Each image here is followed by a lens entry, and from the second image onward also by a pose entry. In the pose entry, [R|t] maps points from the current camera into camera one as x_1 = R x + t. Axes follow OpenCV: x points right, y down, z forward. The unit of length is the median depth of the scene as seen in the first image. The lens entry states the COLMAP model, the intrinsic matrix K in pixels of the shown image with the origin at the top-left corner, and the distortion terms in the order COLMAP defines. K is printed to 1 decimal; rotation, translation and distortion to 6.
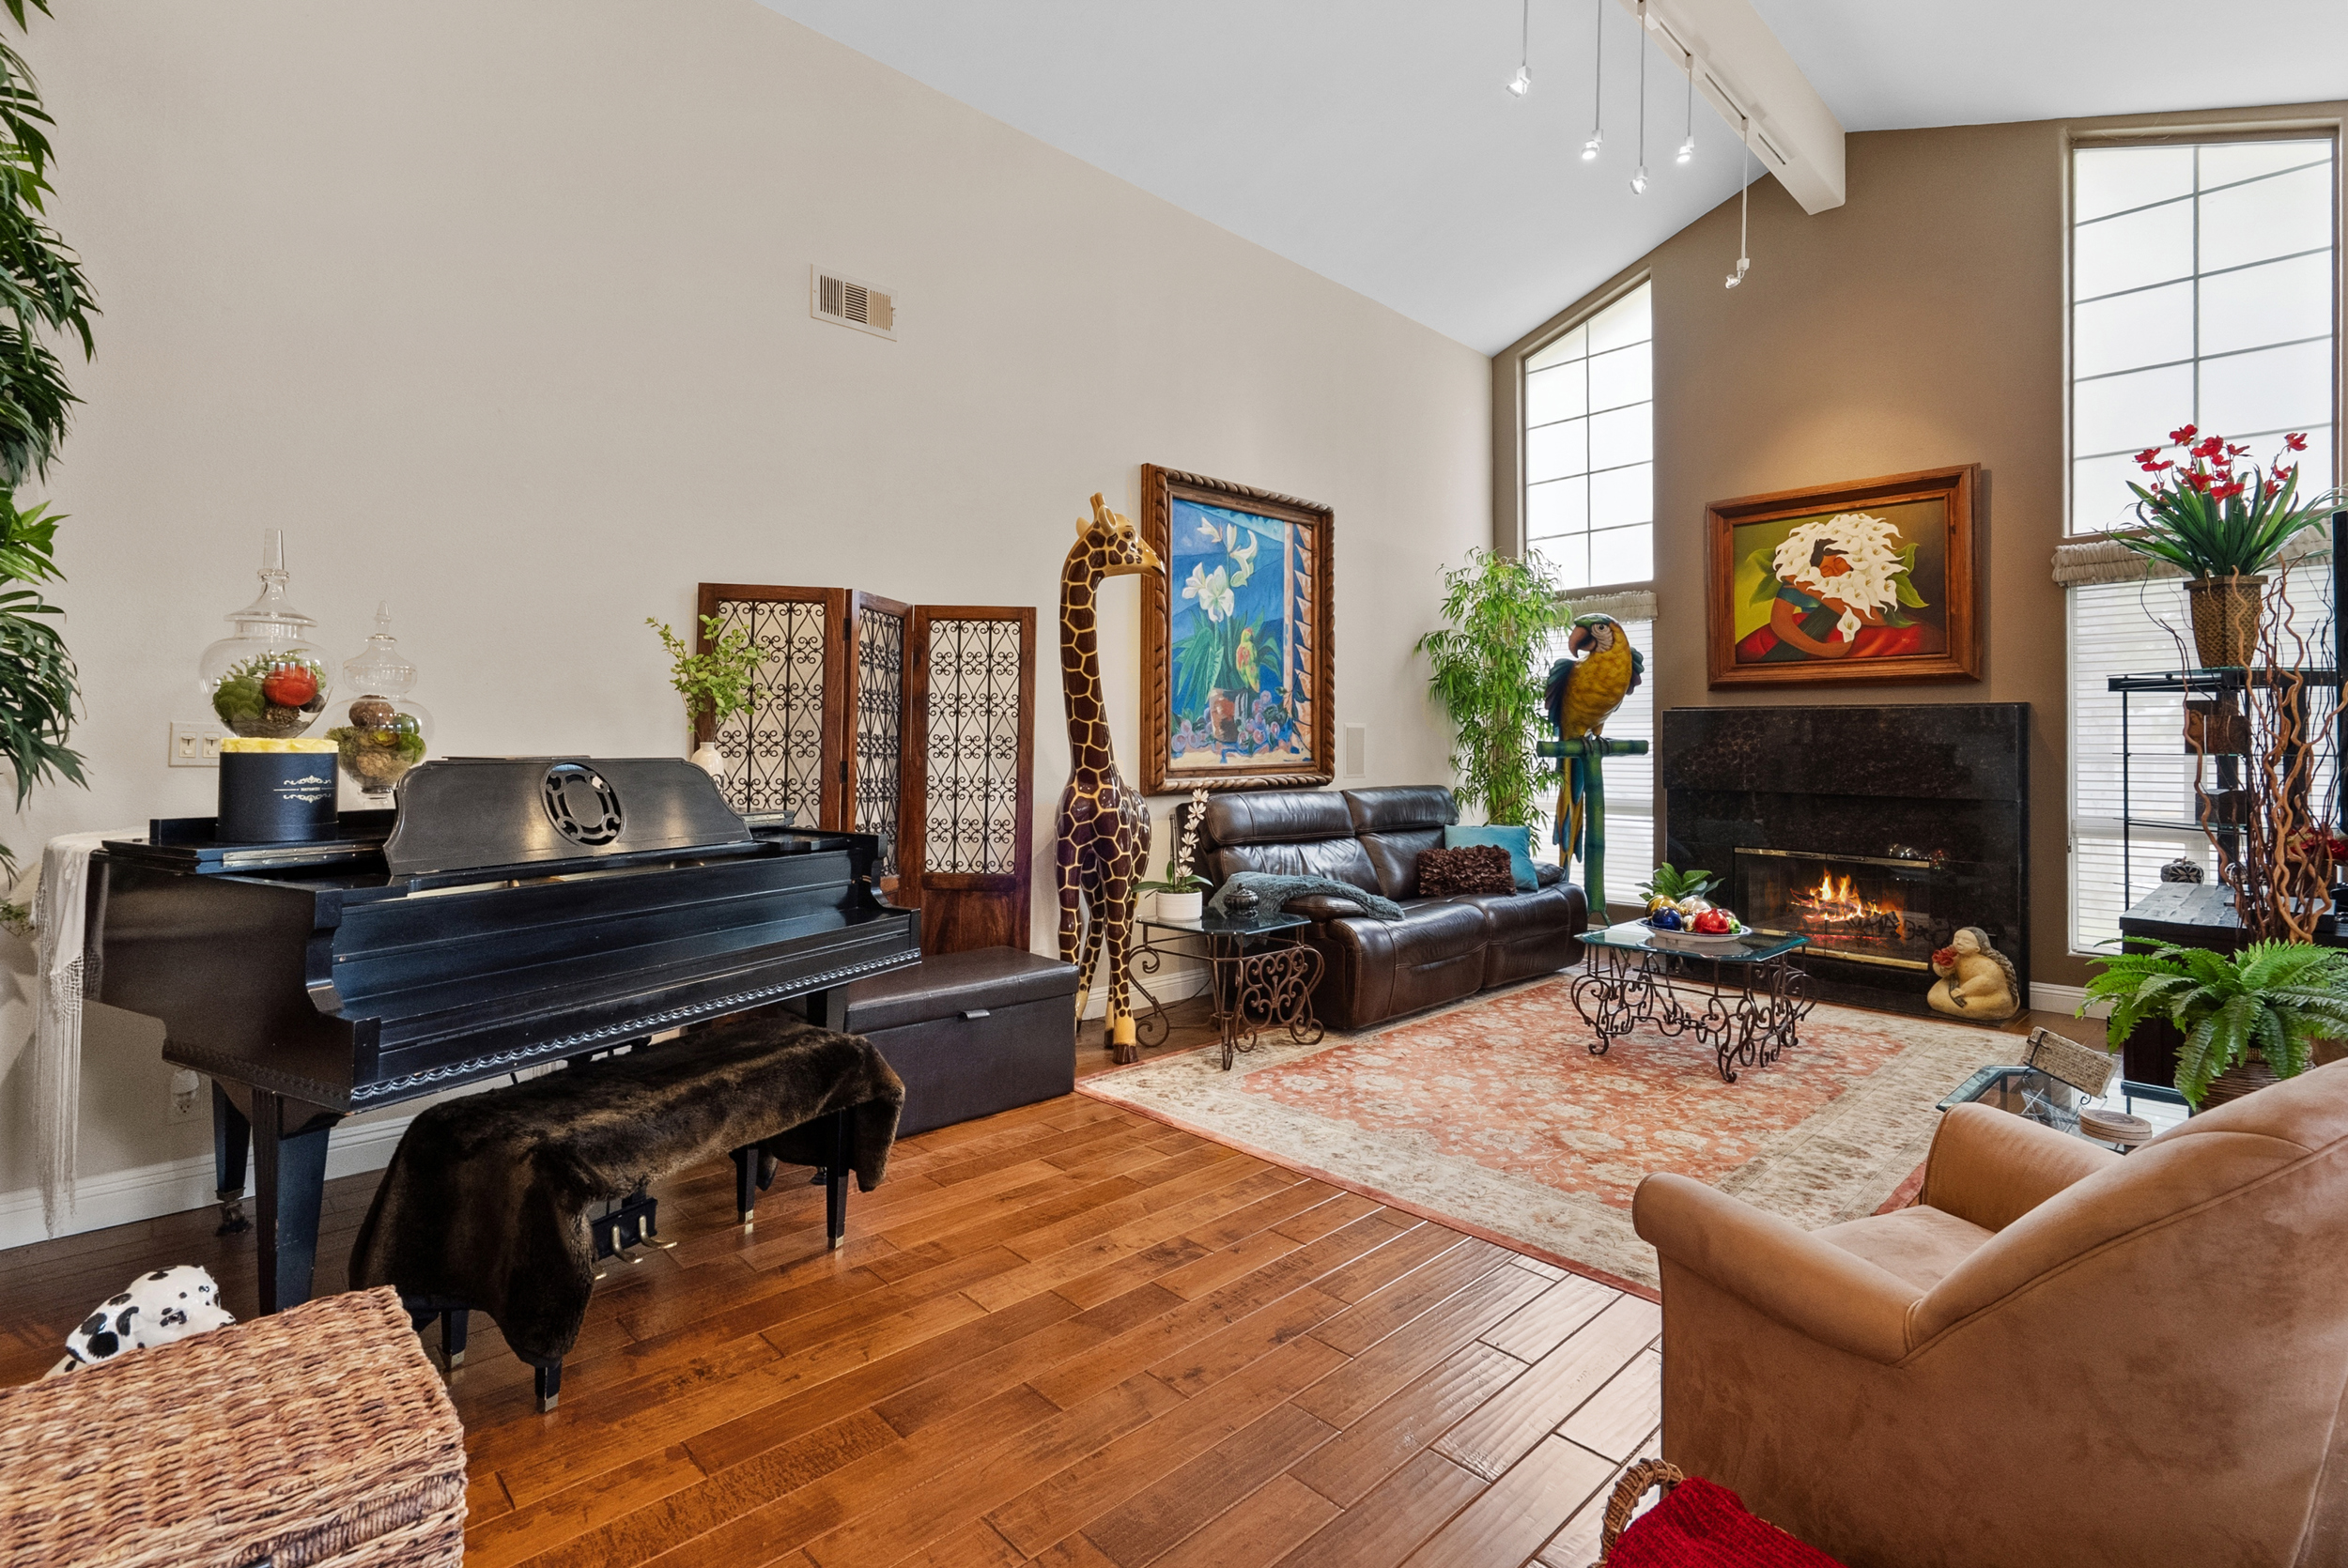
lens RADIAL K [[1080.0, 0, 1177.8], [0, 1080.0, 730.1], [0, 0, 1]] dist [-0.006987, 0.004407]
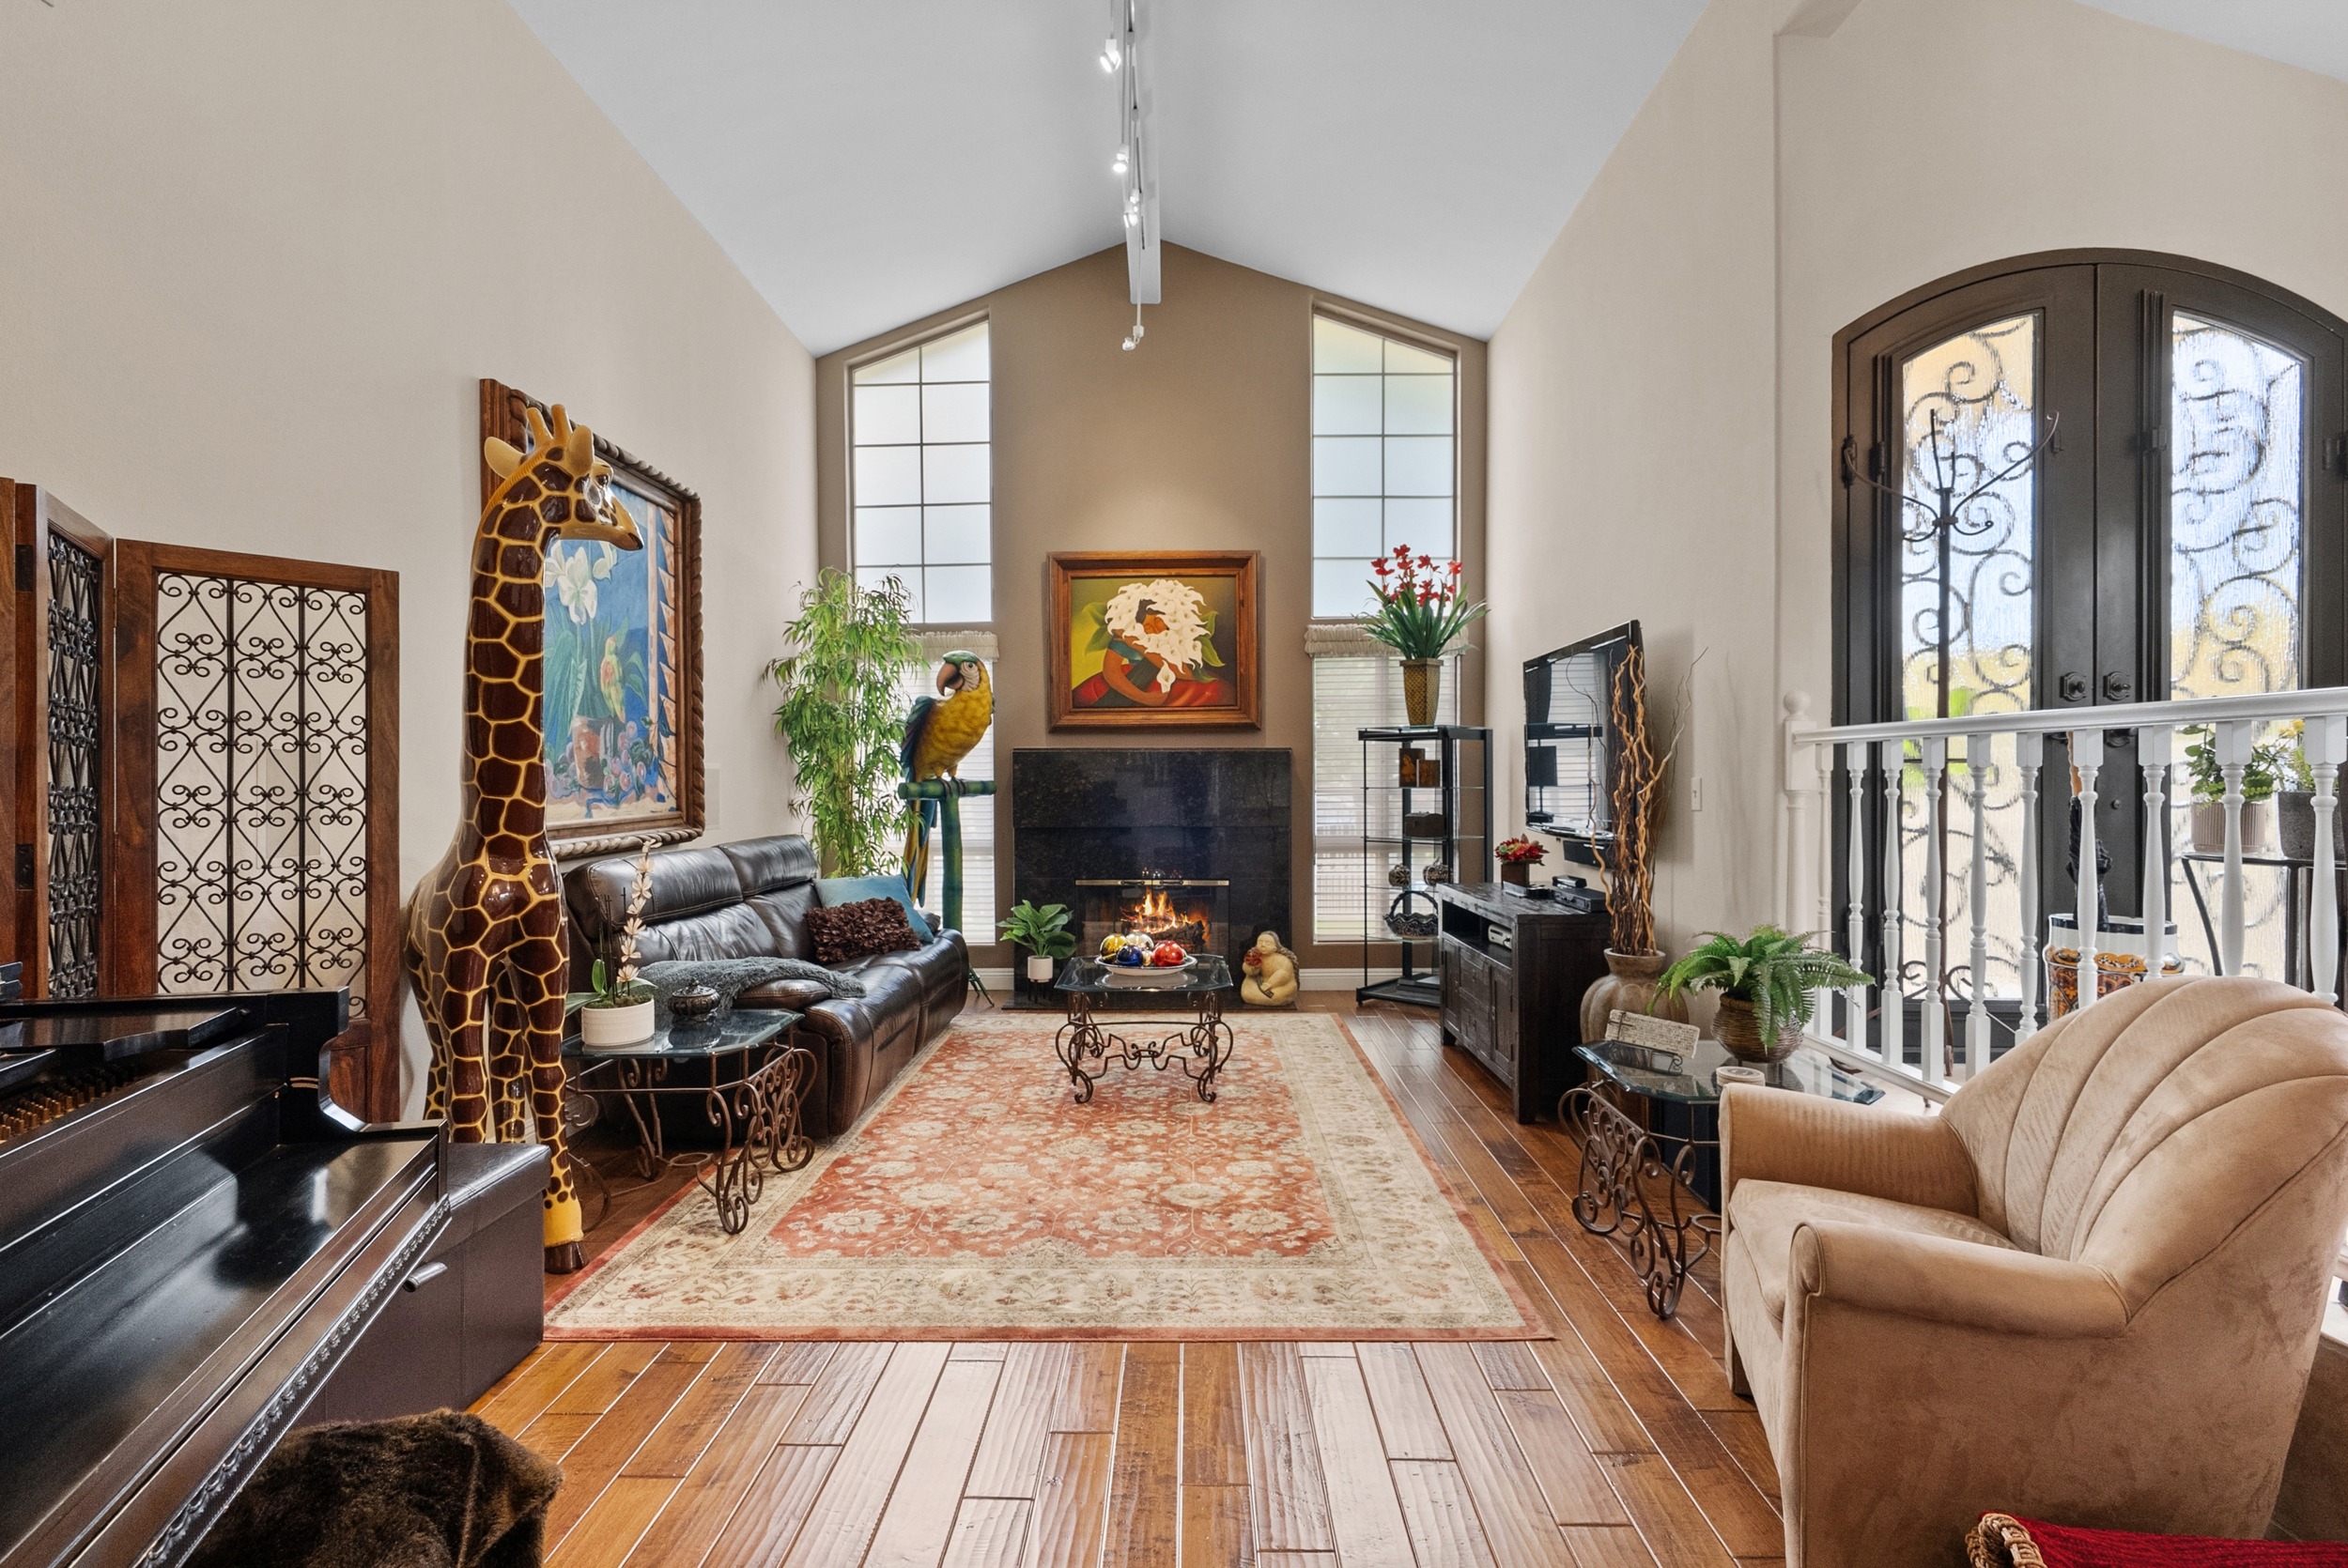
lens RADIAL K [[1080.0, 0, 1161.6], [0, 1080.0, 791.5], [0, 0, 1]] dist [-0.006987, 0.004407]
pose [[0.710191, -0.016545, 0.703815, -0.204958], [0.001637, 0.999760, 0.021851, -0.002906], [-0.704007, -0.014366, 0.710048, 0.215778]]
